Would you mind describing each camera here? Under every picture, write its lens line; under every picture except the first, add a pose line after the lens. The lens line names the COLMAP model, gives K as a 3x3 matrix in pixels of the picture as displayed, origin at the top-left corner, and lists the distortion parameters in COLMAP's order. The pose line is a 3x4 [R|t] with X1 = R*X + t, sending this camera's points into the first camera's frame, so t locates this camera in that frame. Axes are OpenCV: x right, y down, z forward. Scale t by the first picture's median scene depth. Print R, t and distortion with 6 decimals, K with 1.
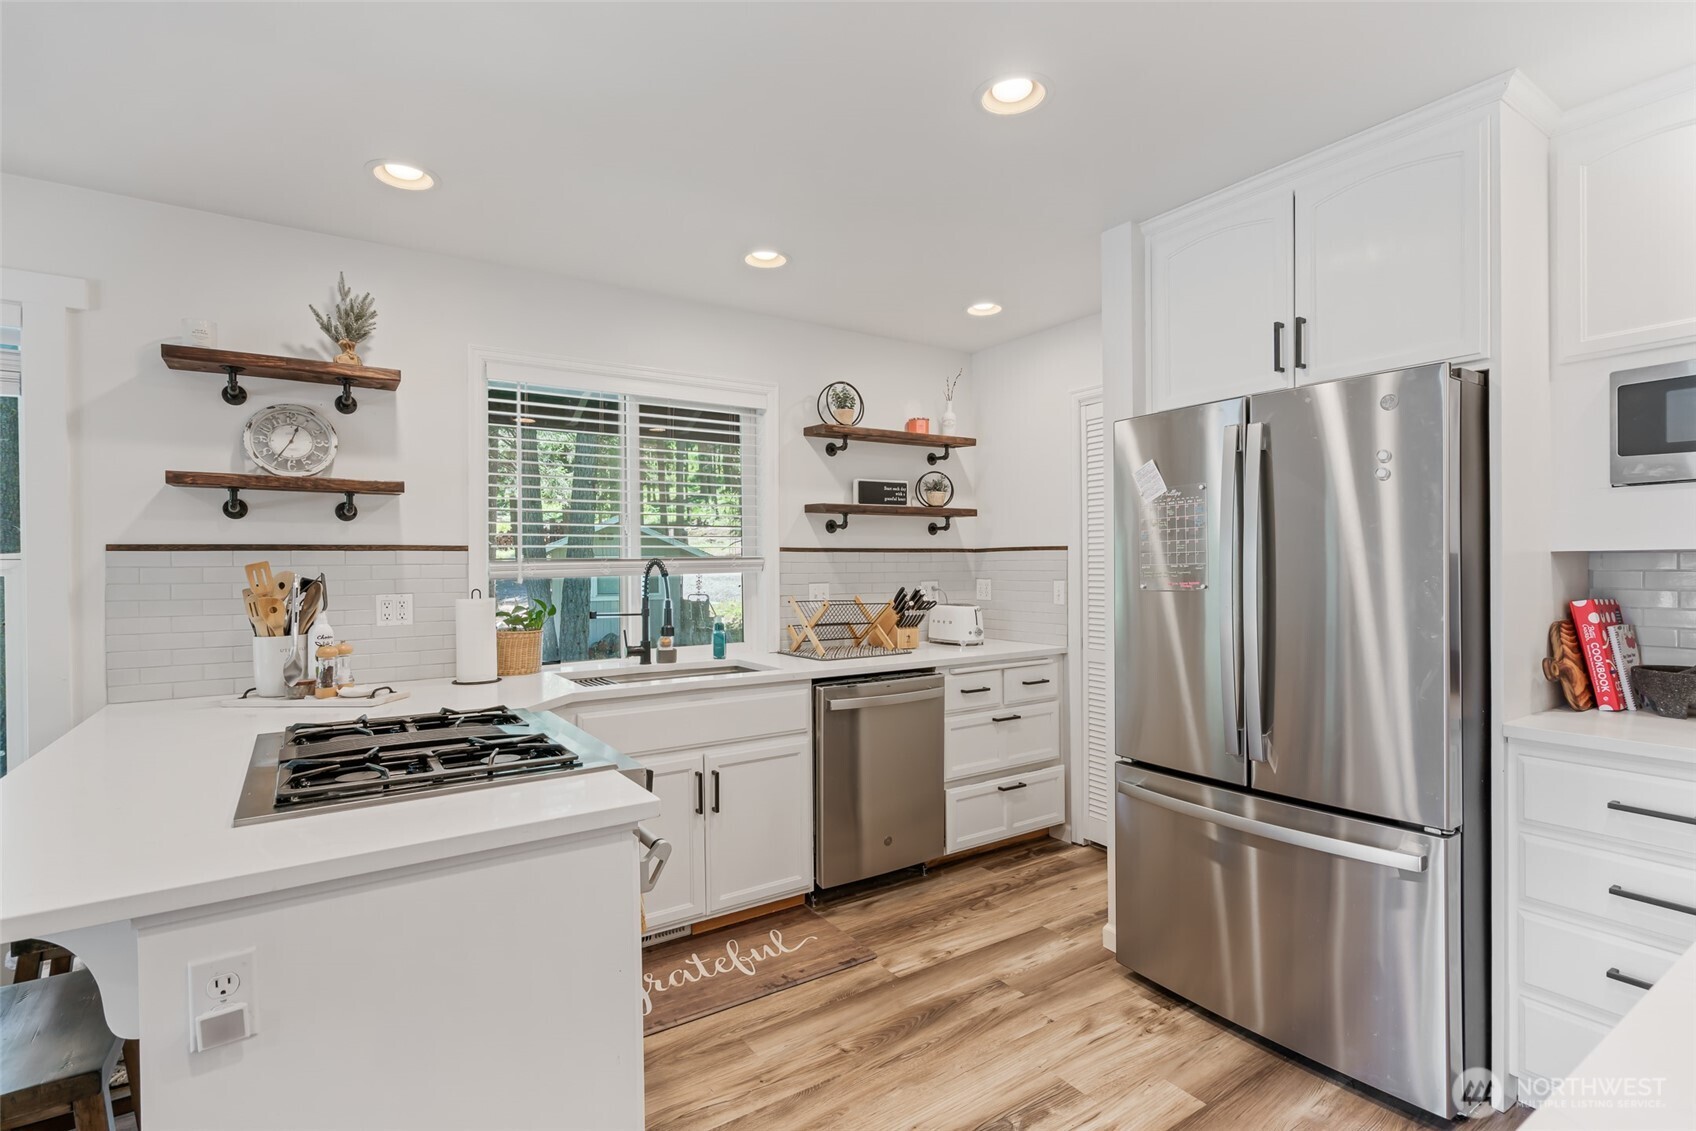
lens RADIAL K [[805.2, 0, 843.7], [0, 805.2, 569.1], [0, 0, 1]] dist [-0.004465, 0.001582]
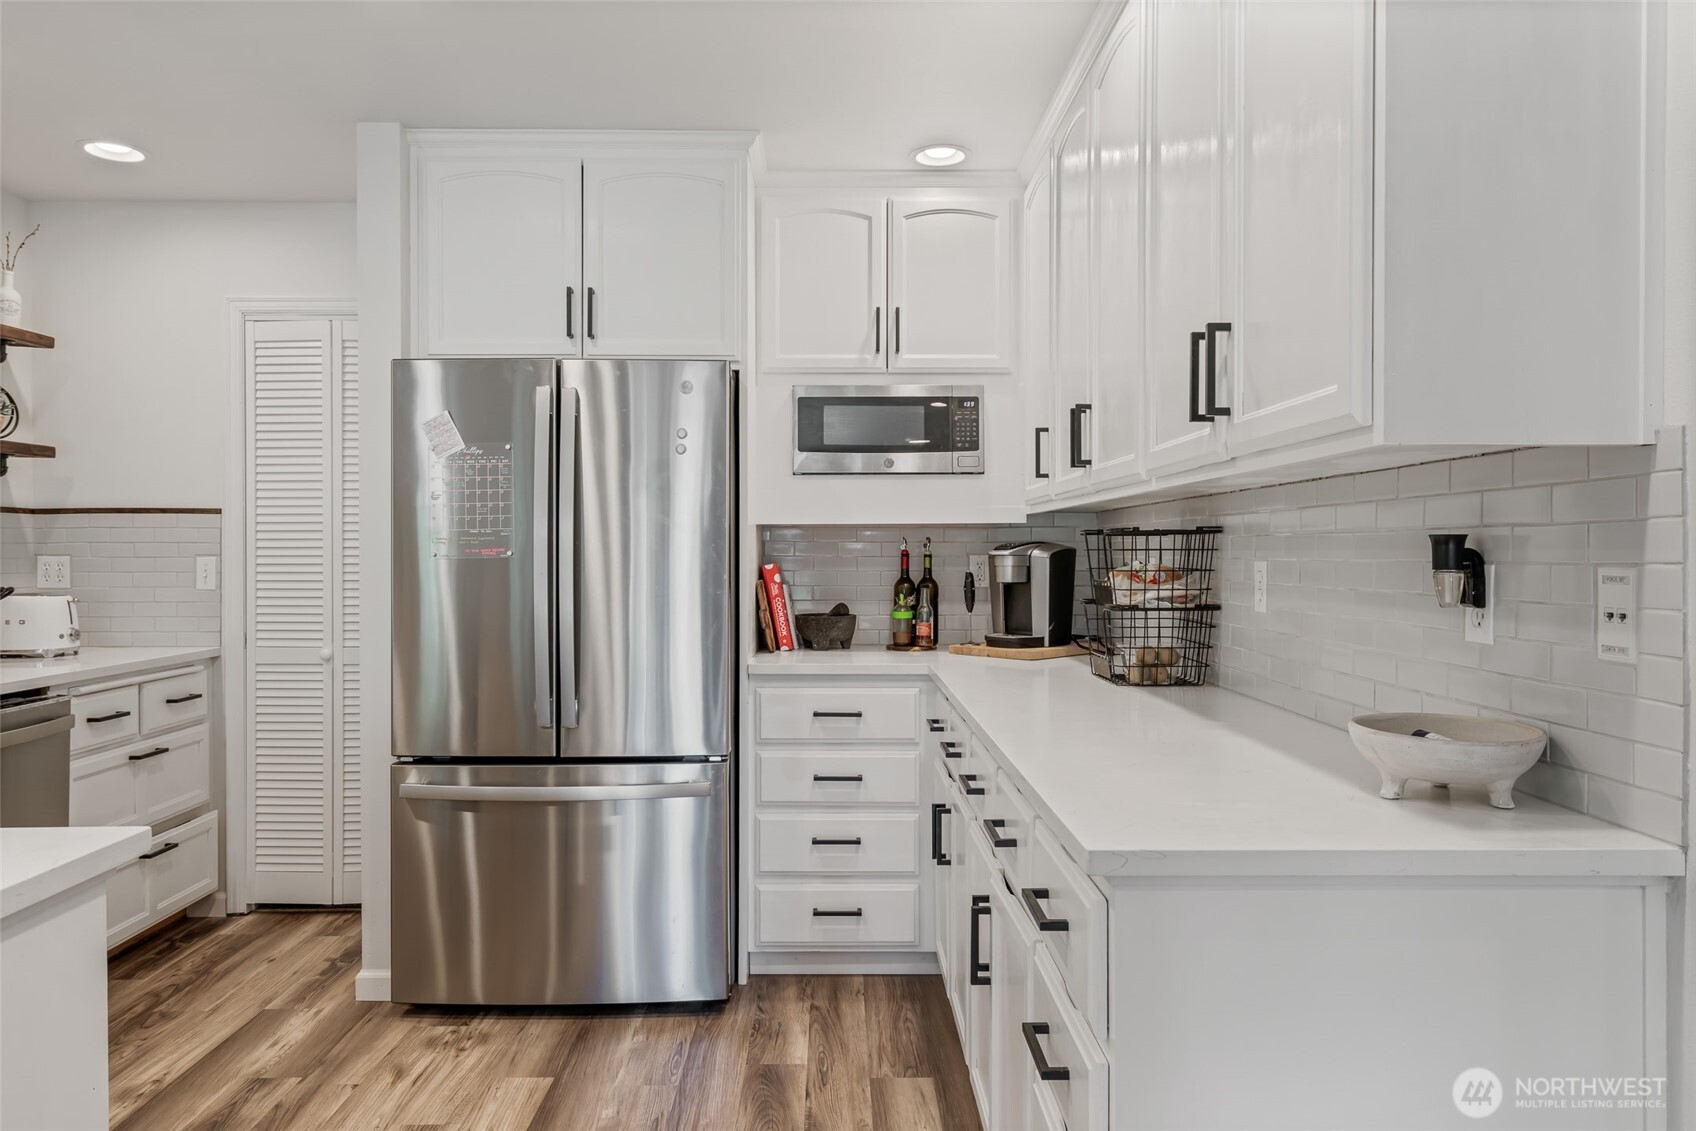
lens RADIAL K [[1109.0, 0, 845.4], [0, 1109.0, 561.1], [0, 0, 1]] dist [0.005116, -0.002690]
pose [[0.540862, -0.000930, 0.841111, -0.377512], [0.000242, 1.000000, 0.000950, 0.026082], [-0.841111, -0.000310, 0.540862, -0.024424]]
